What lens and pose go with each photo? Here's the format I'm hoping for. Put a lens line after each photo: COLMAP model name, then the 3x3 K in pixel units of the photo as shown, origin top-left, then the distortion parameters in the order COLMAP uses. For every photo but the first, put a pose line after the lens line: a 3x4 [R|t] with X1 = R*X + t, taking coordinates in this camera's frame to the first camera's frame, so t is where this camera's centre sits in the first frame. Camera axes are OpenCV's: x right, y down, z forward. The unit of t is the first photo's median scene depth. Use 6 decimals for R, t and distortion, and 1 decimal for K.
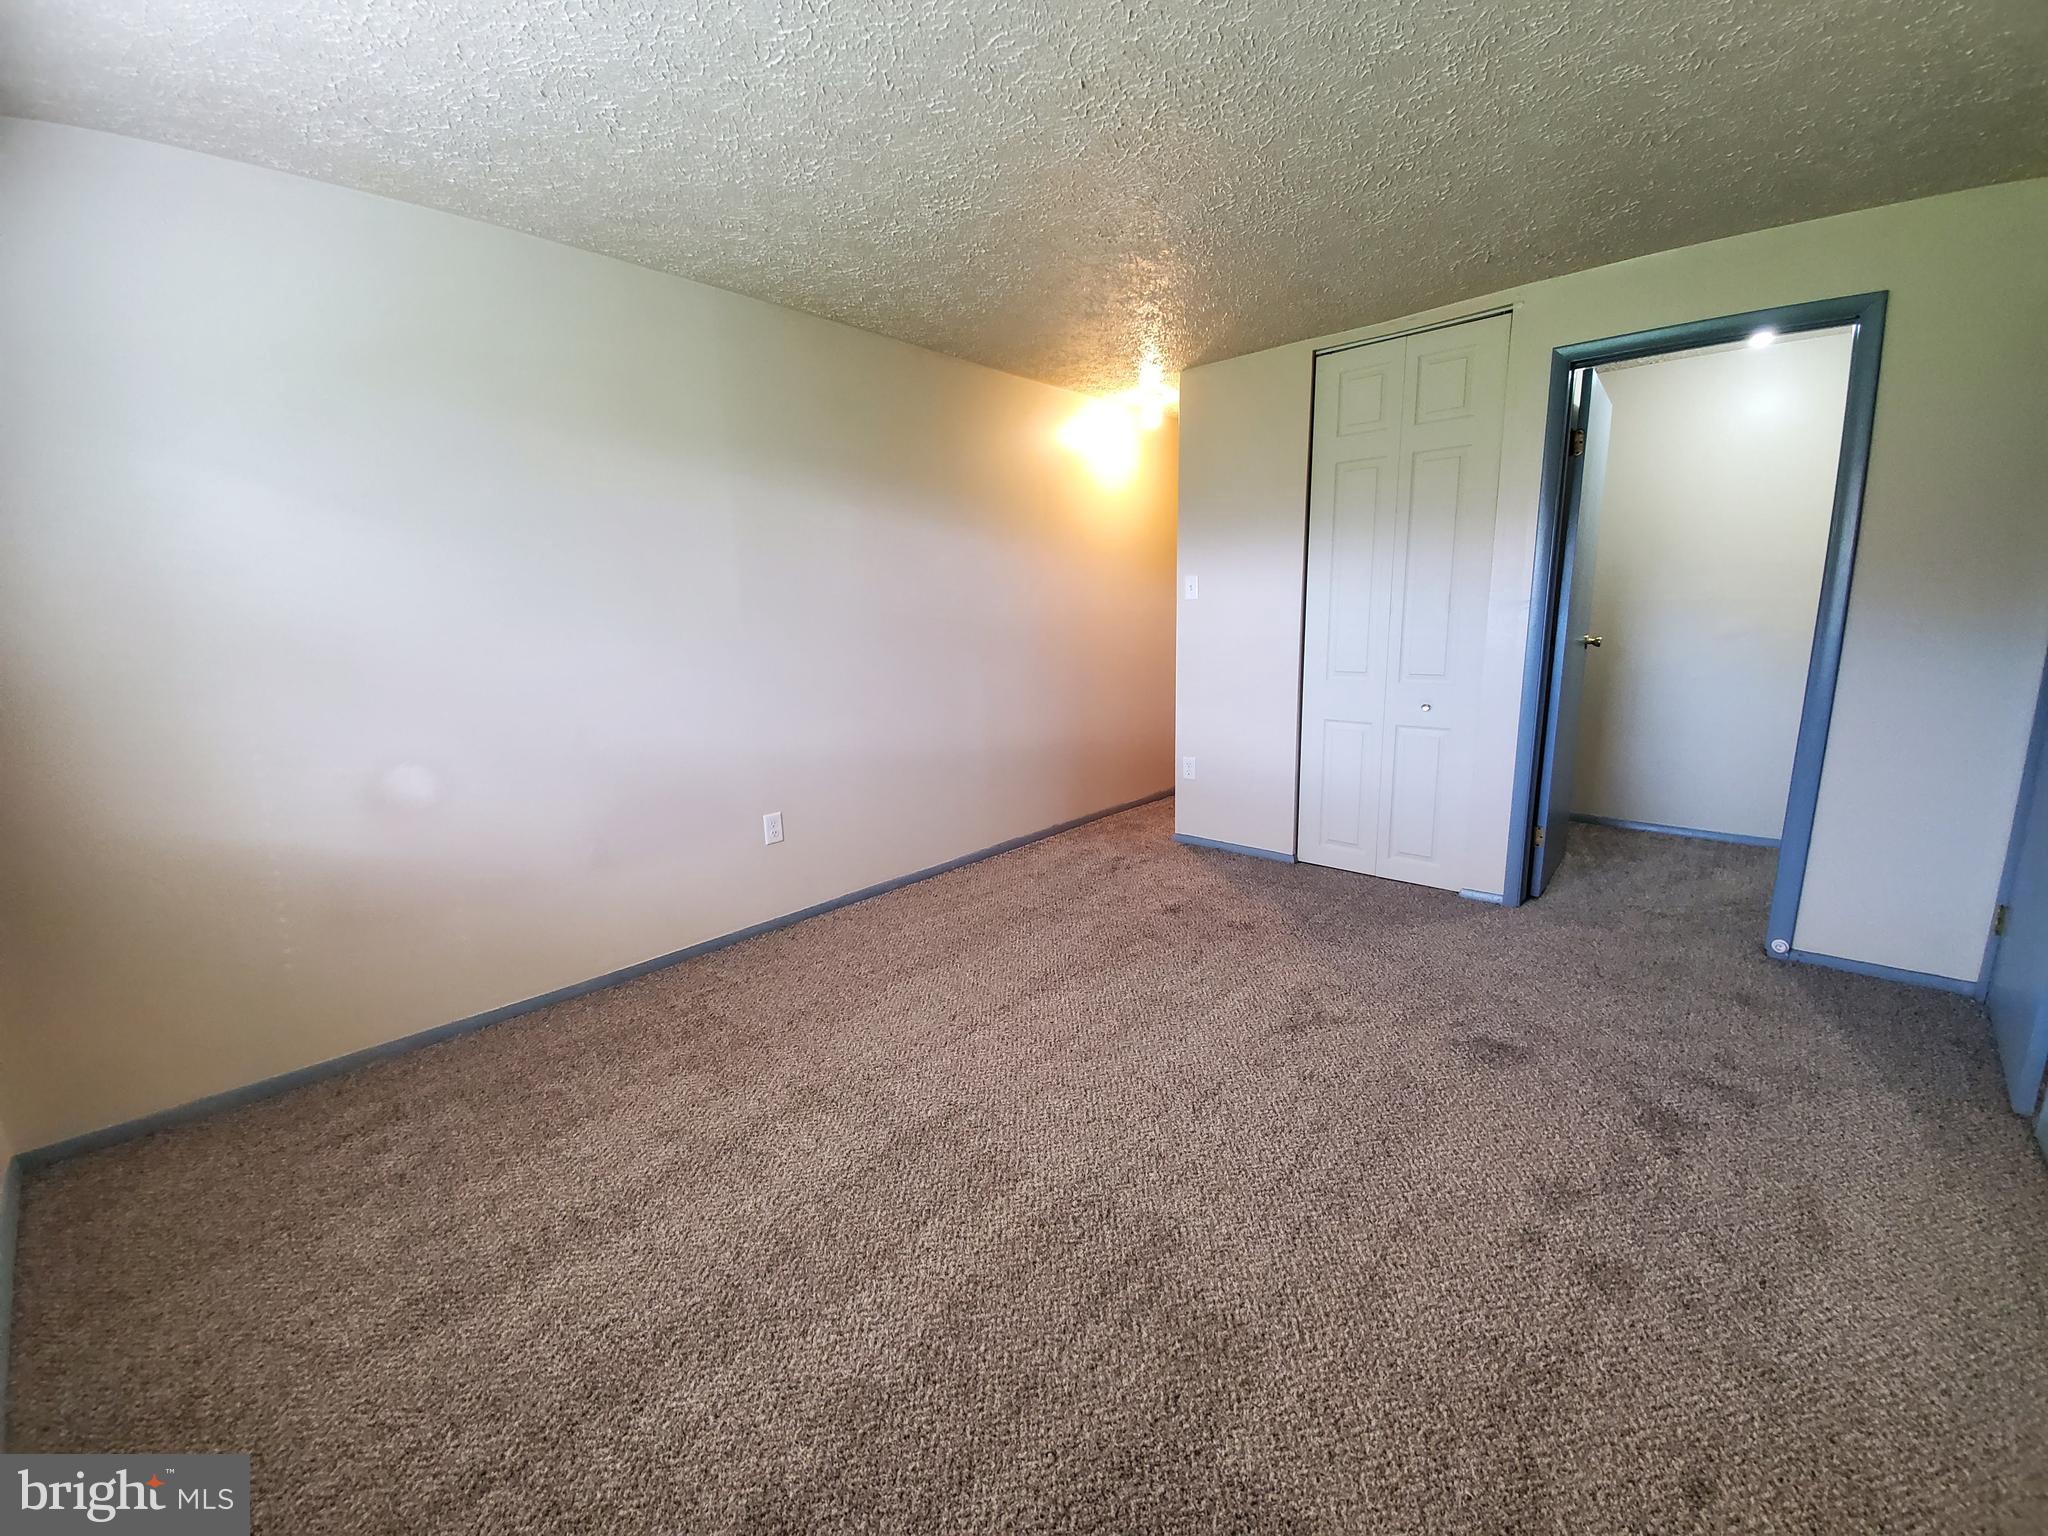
lens RADIAL K [[804.9, 0, 1045.6], [0, 804.9, 771.8], [0, 0, 1]] dist [0.005109, -0.012108]
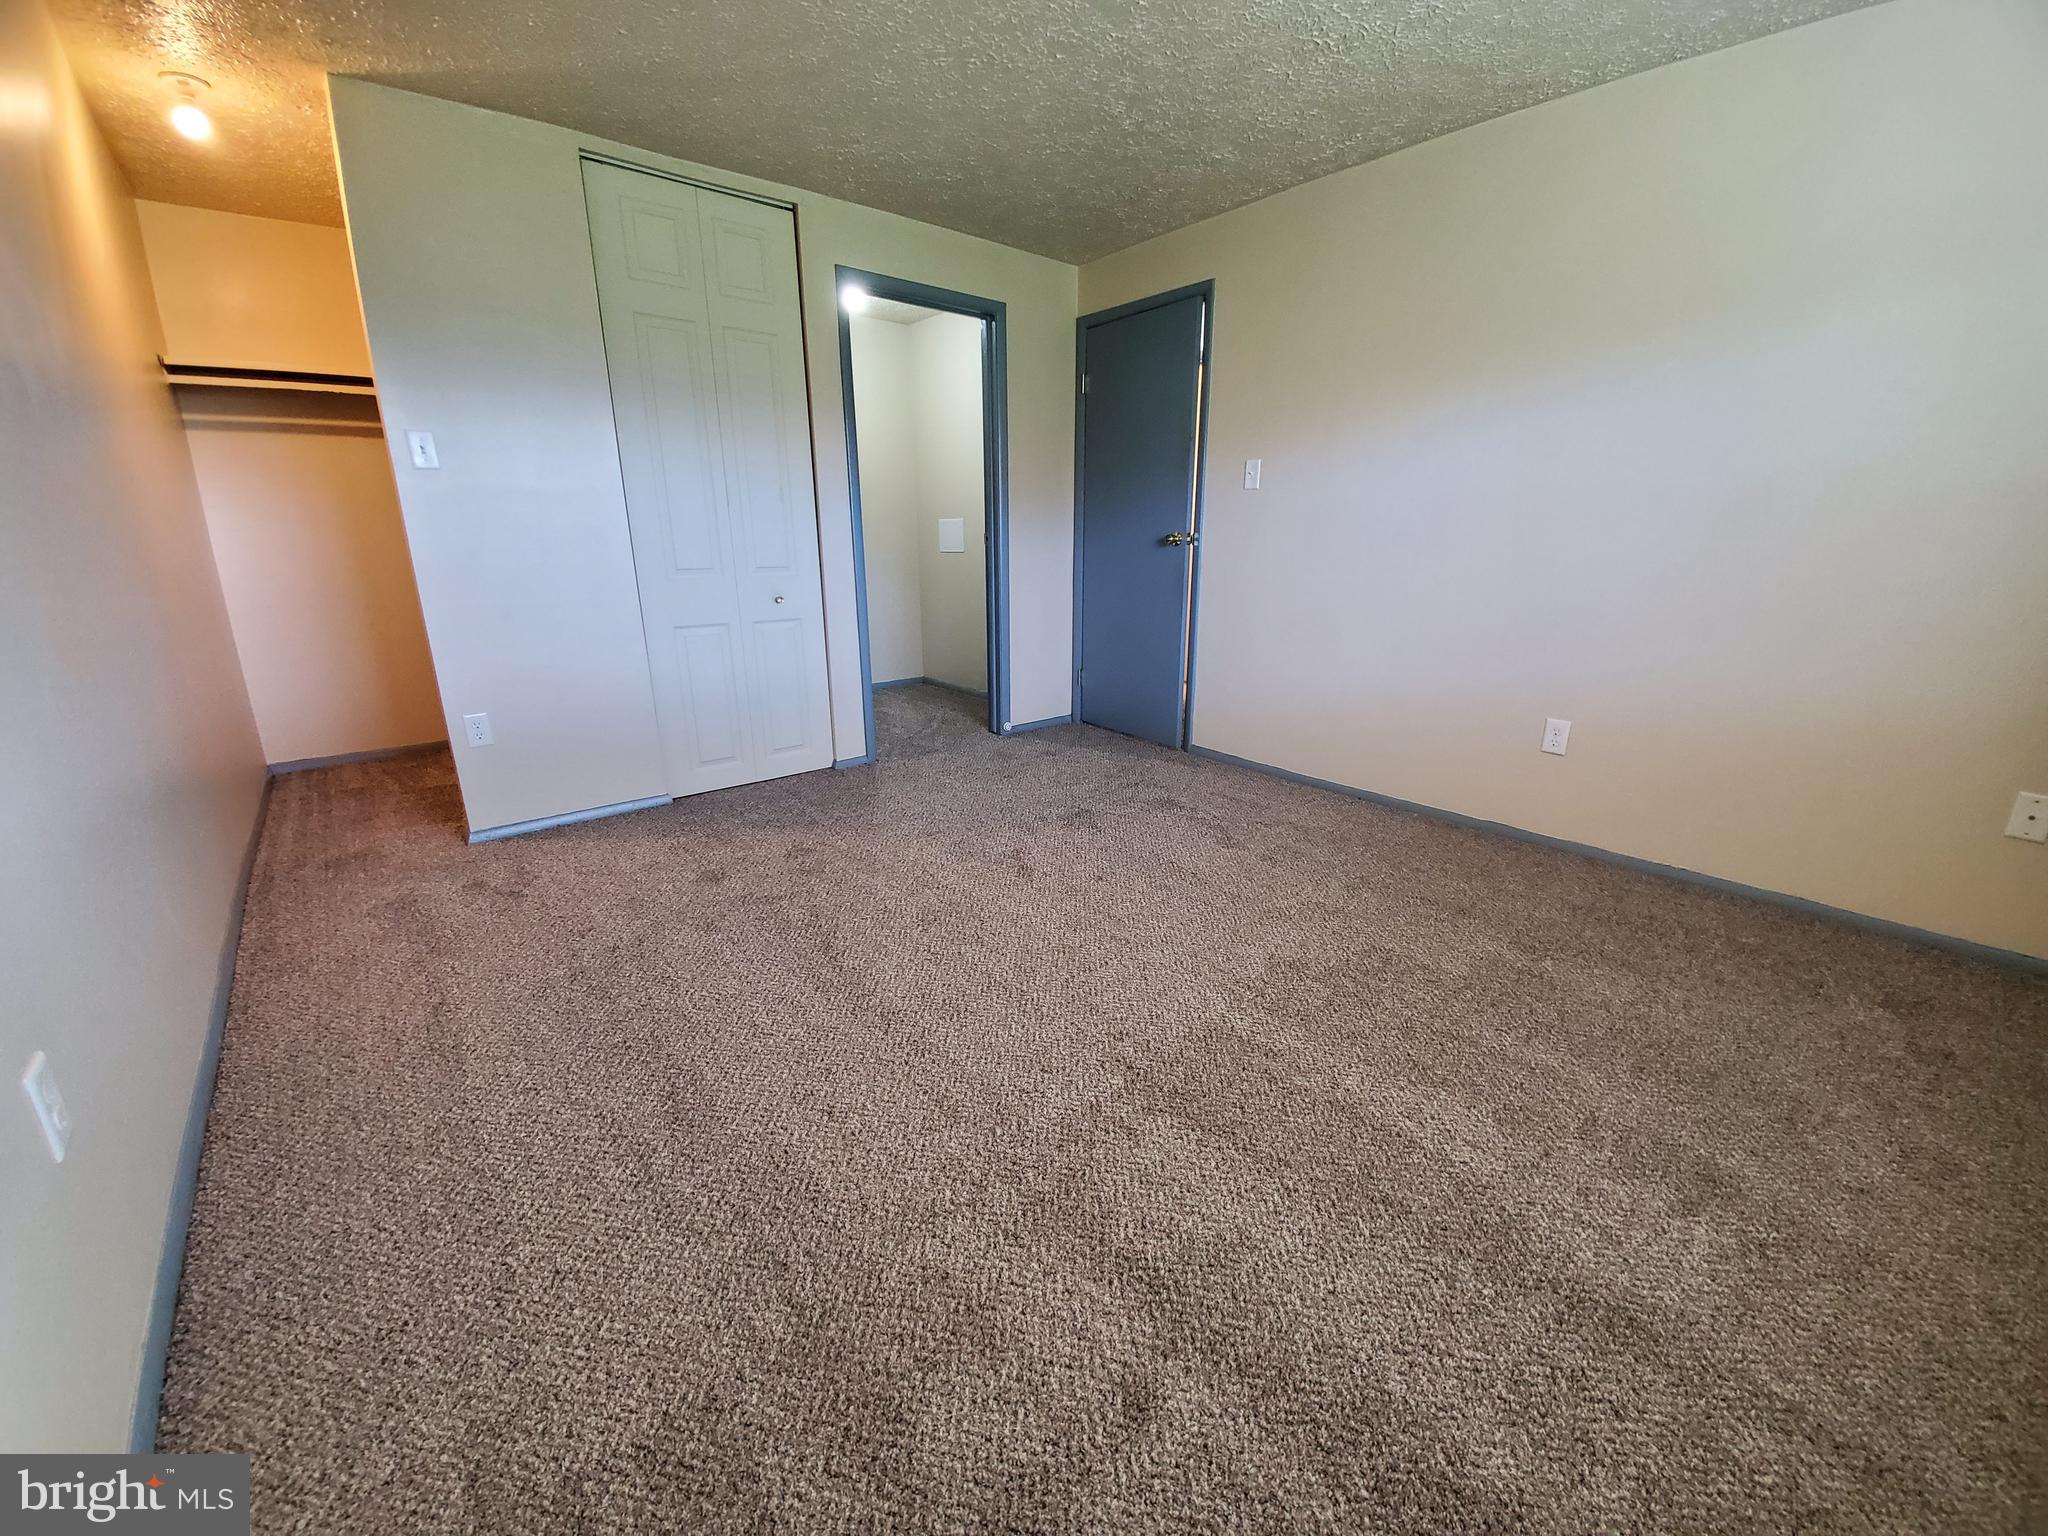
lens RADIAL K [[804.9, 0, 1042.1], [0, 804.9, 773.2], [0, 0, 1]] dist [0.005109, -0.012108]
pose [[0.139156, -0.263922, 0.954453, -0.605690], [0.189637, 0.953095, 0.235898, -0.057179], [-0.971943, 0.148173, 0.182679, 0.626407]]
